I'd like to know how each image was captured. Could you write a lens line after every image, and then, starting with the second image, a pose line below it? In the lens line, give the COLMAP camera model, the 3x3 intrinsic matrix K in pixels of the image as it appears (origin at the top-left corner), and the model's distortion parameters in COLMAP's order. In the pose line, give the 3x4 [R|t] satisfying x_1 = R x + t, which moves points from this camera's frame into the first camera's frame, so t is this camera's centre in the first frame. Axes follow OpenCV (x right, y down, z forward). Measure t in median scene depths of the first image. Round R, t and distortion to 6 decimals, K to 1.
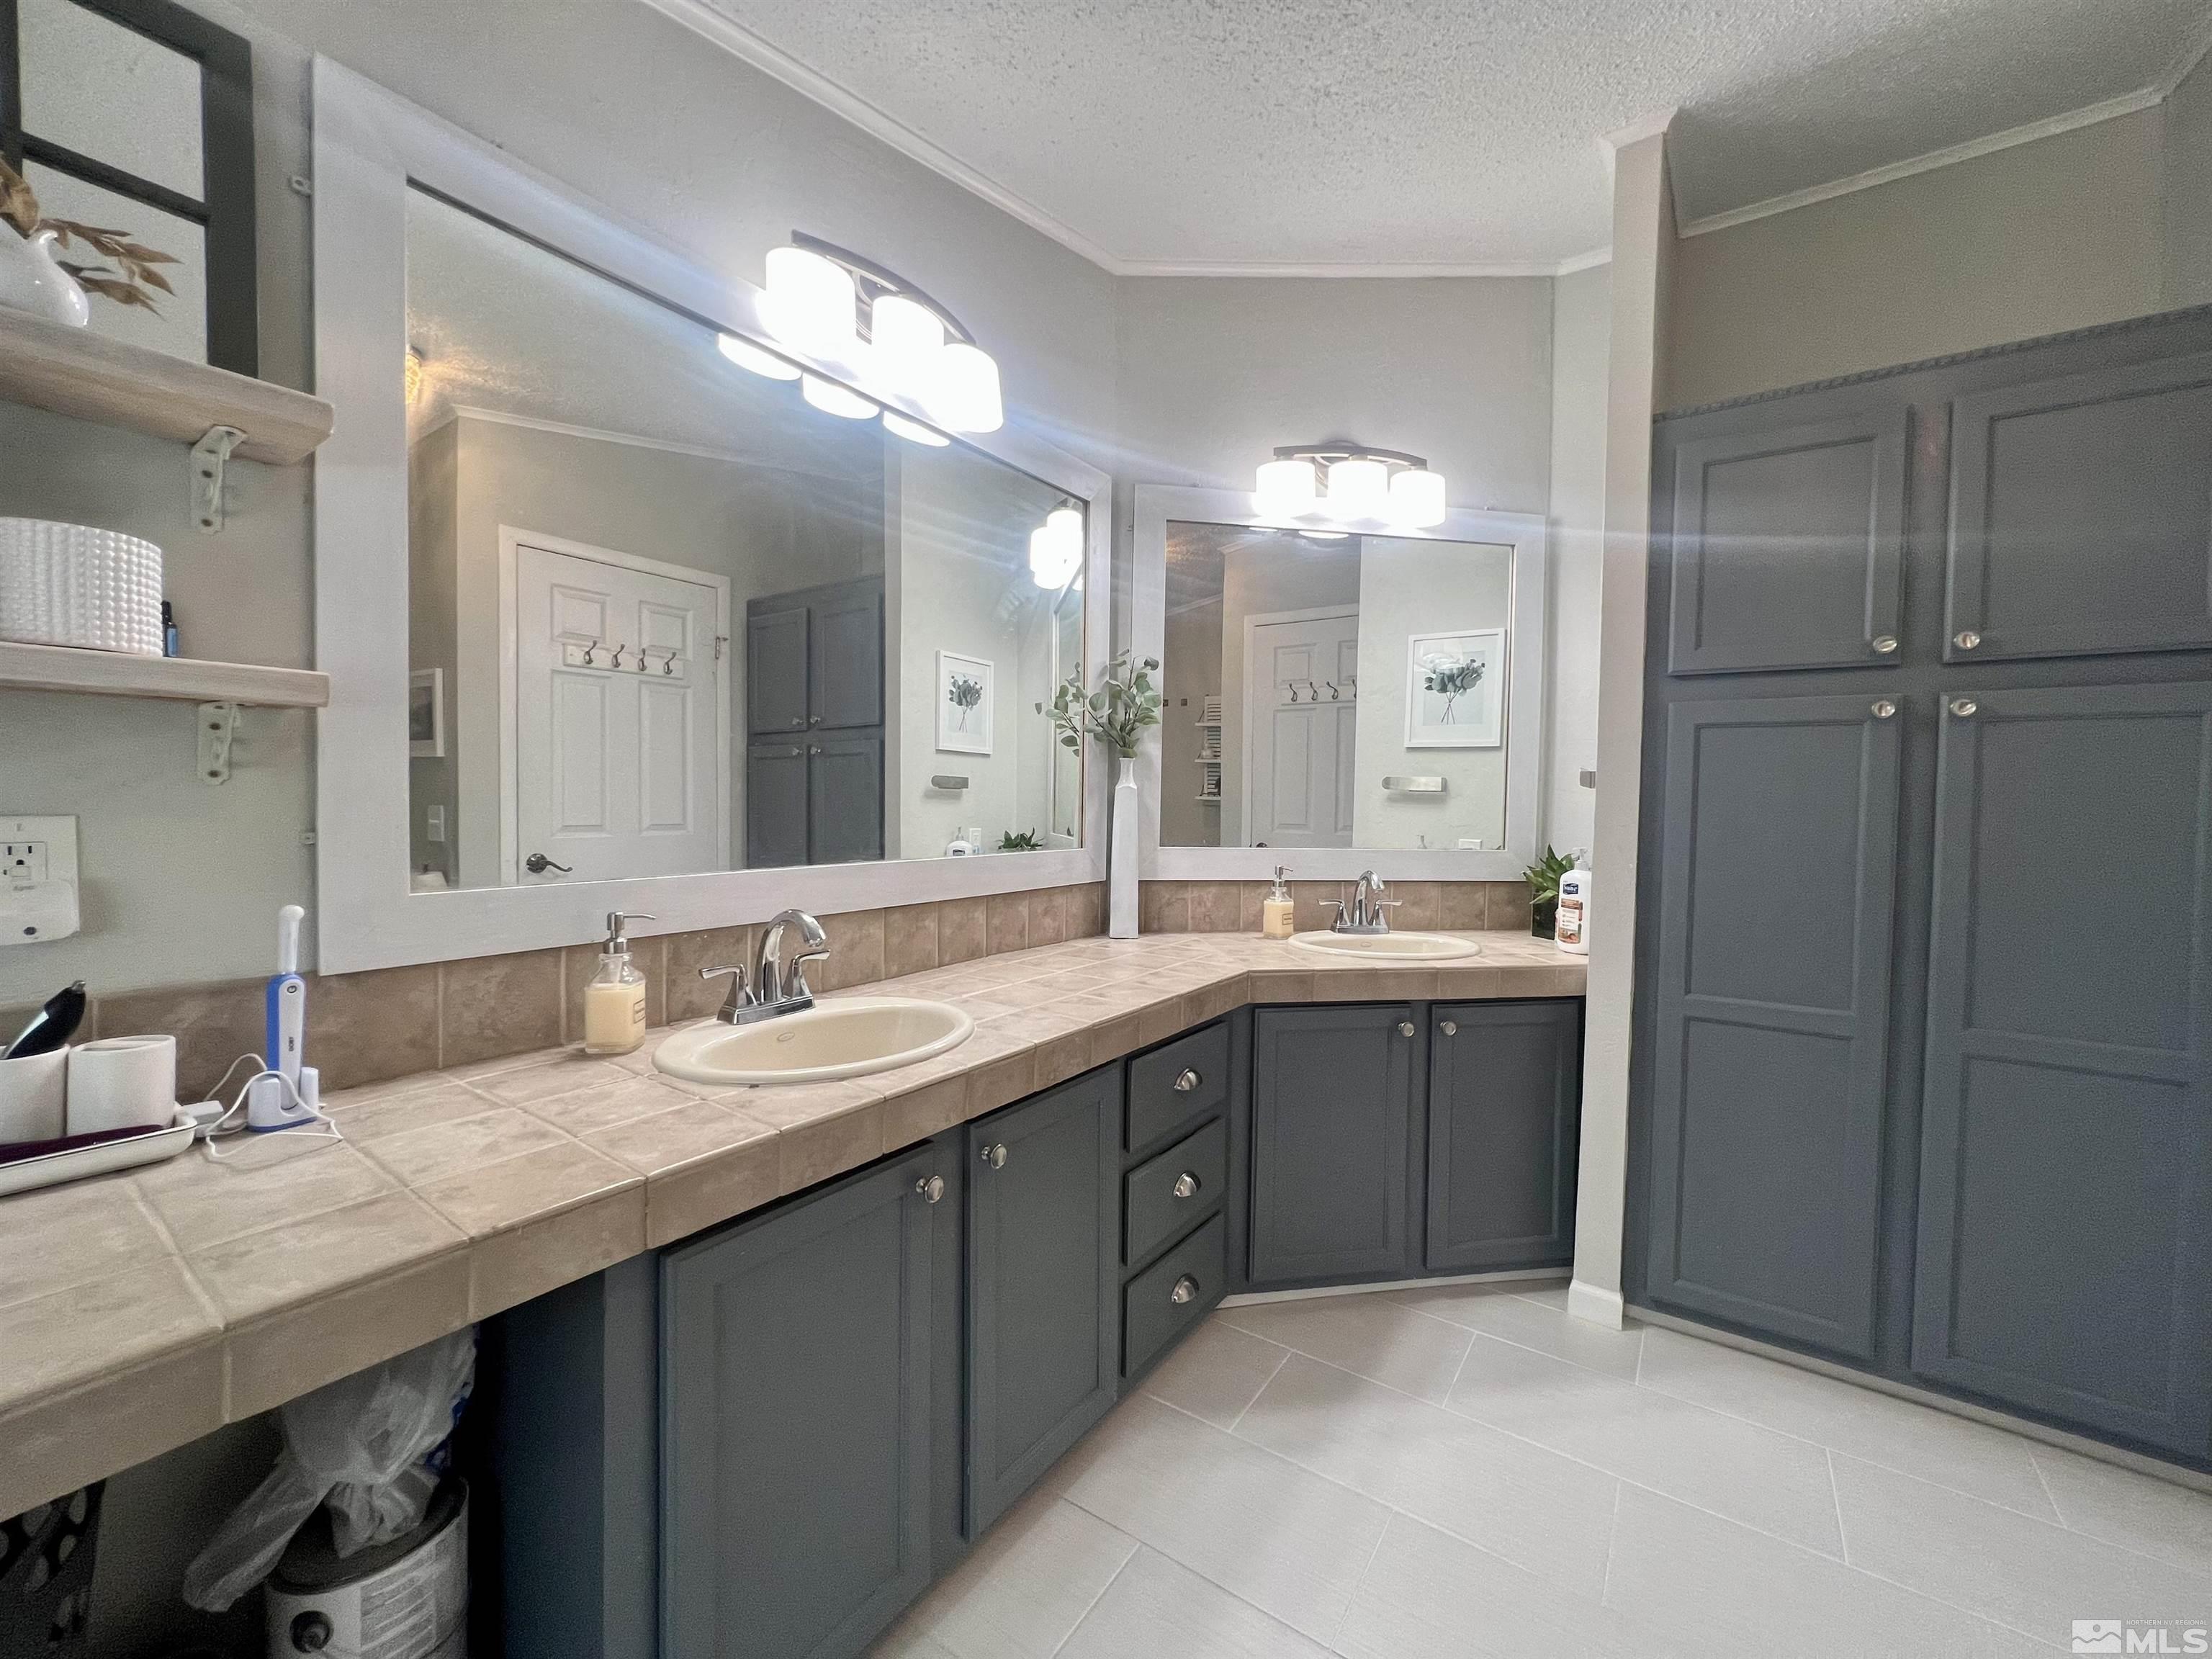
lens RADIAL K [[889.9, 0, 1097.7], [0, 889.9, 833.4], [0, 0, 1]] dist [-0.004921, 0.001384]
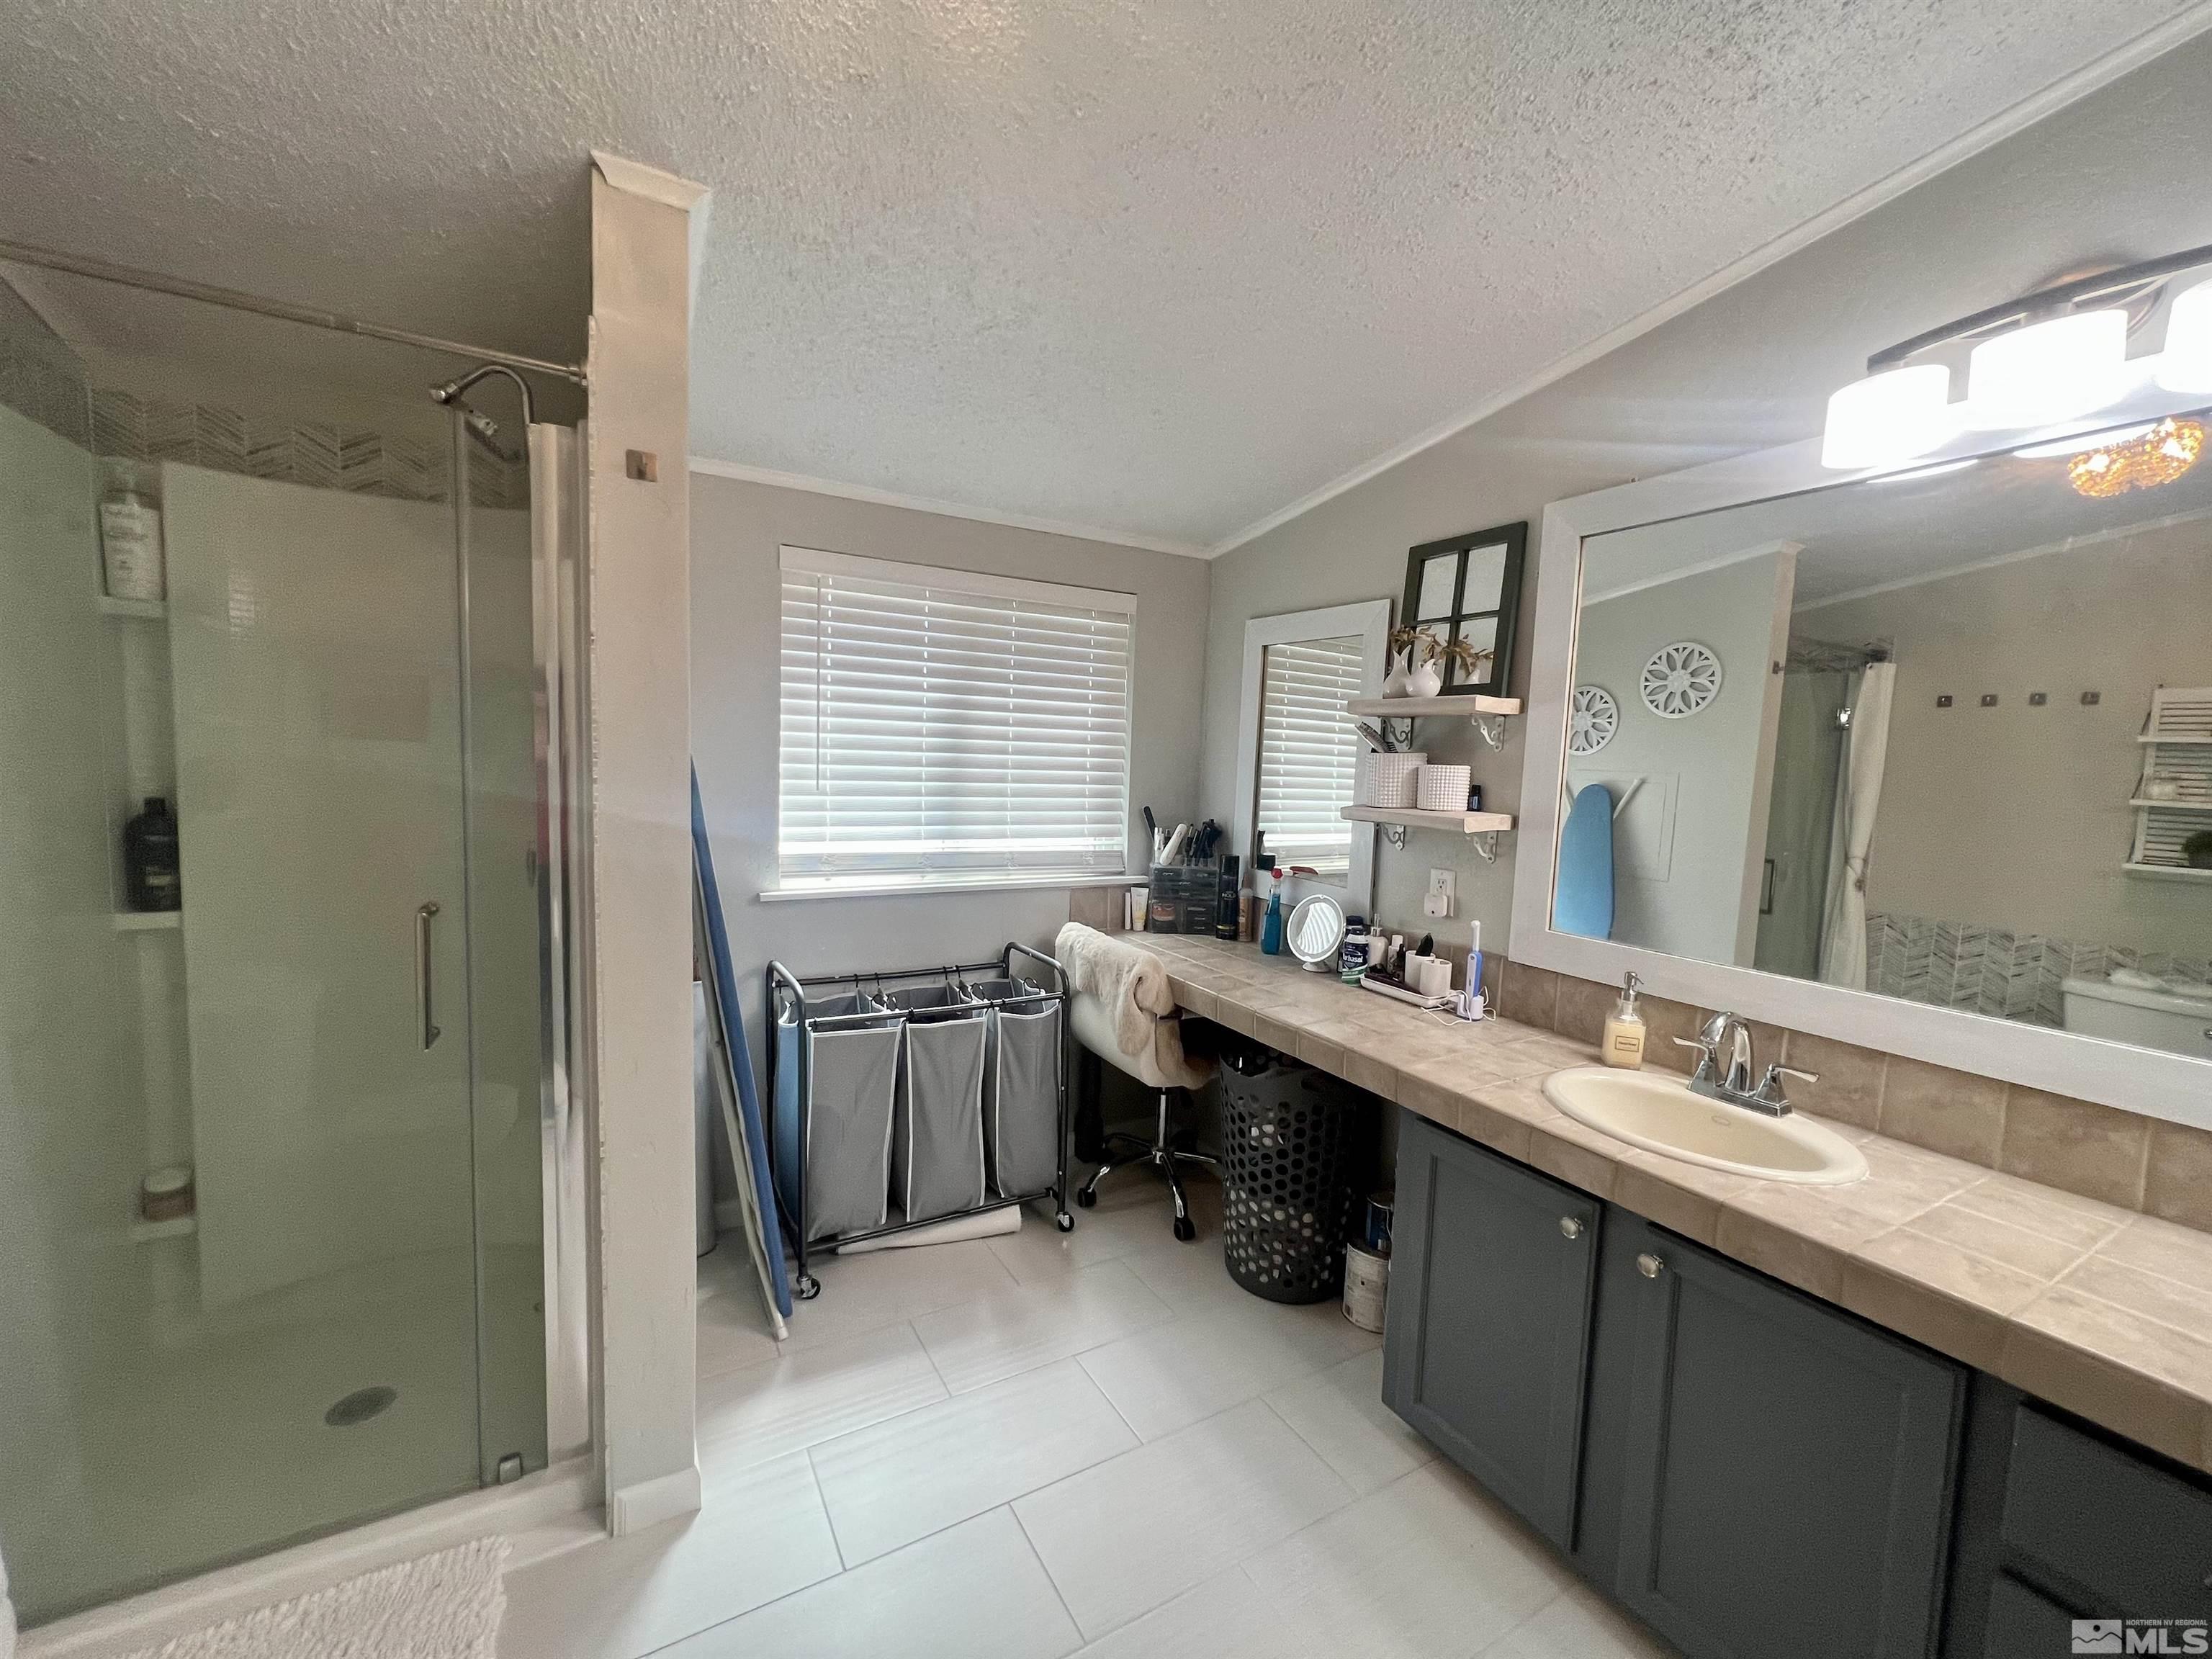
lens RADIAL K [[889.9, 0, 1112.4], [0, 889.9, 824.9], [0, 0, 1]] dist [-0.004921, 0.001384]
pose [[-0.440247, 0.032652, -0.897283, 0.782223], [-0.075992, 0.994398, 0.073471, -0.133854], [0.894655, 0.100532, -0.435299, 0.598176]]
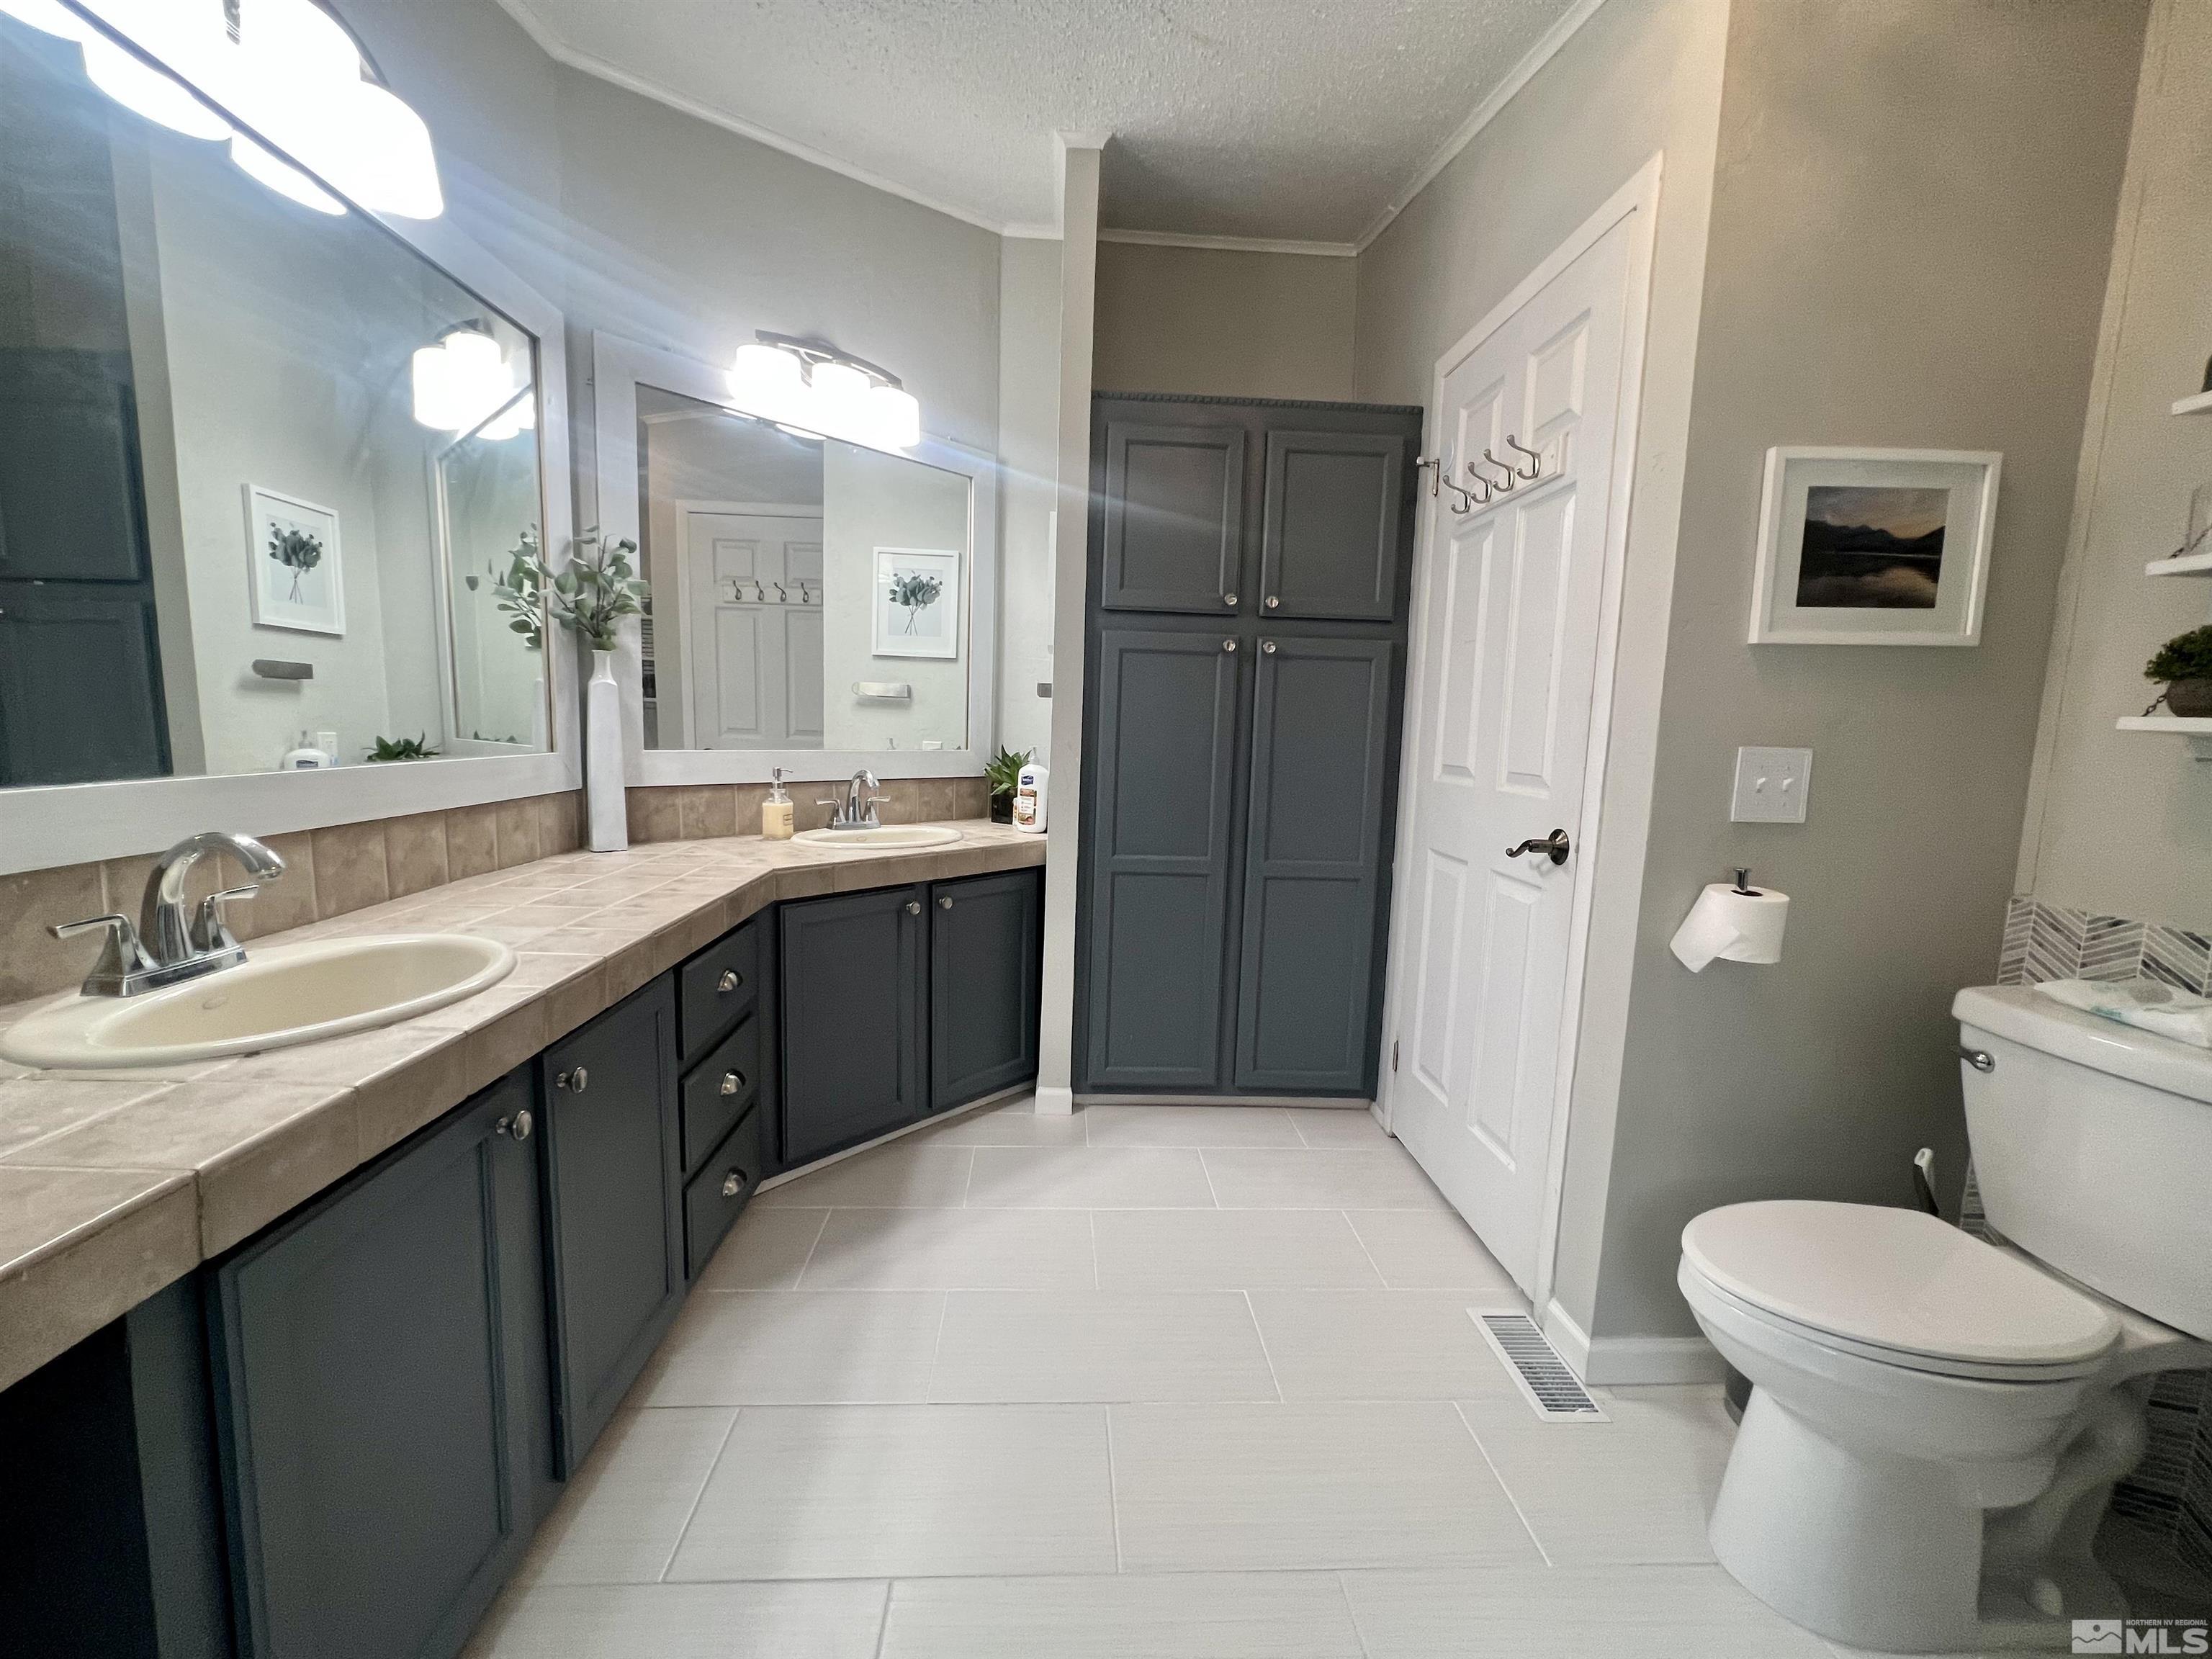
lens RADIAL K [[889.9, 0, 1092.8], [0, 889.9, 837.9], [0, 0, 1]] dist [-0.004921, 0.001384]
pose [[0.793274, -0.070152, 0.604810, -0.160528], [0.005213, 0.994086, 0.108466, 0.010619], [-0.608843, -0.082891, 0.788948, -0.024350]]
